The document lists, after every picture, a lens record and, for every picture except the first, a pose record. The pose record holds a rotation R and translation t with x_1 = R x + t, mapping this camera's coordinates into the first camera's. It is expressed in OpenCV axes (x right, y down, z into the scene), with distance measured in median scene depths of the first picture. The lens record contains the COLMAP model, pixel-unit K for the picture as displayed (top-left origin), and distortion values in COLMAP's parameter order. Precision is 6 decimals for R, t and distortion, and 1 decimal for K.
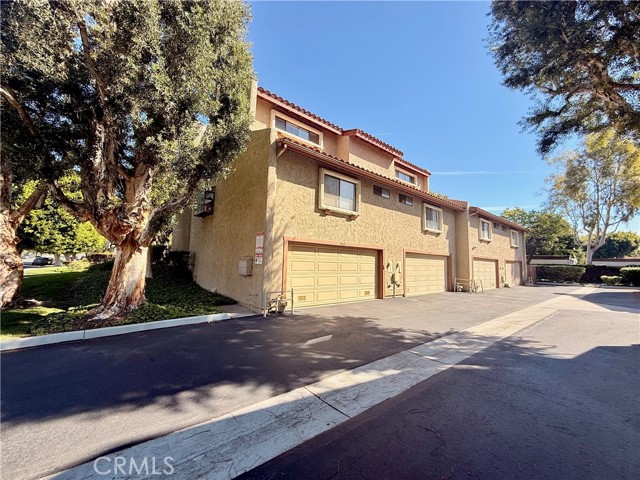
lens RADIAL K [[256.0, 0, 319.4], [0, 256.0, 236.6], [0, 0, 1]] dist [0.010995, 0.000304]
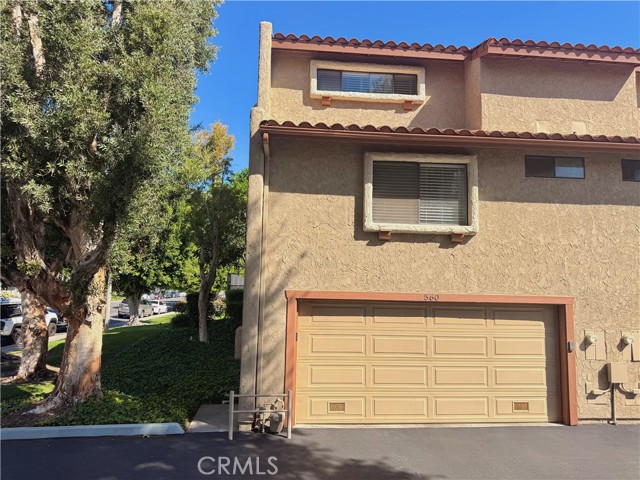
lens RADIAL K [[451.8, 0, 319.7], [0, 451.8, 240.5], [0, 0, 1]] dist [0.051007, -0.016079]
pose [[0.825378, -0.075485, -0.559511, 0.387390], [0.062407, 0.997147, -0.042465, -0.052214], [0.561121, 0.000132, 0.827734, 0.176015]]
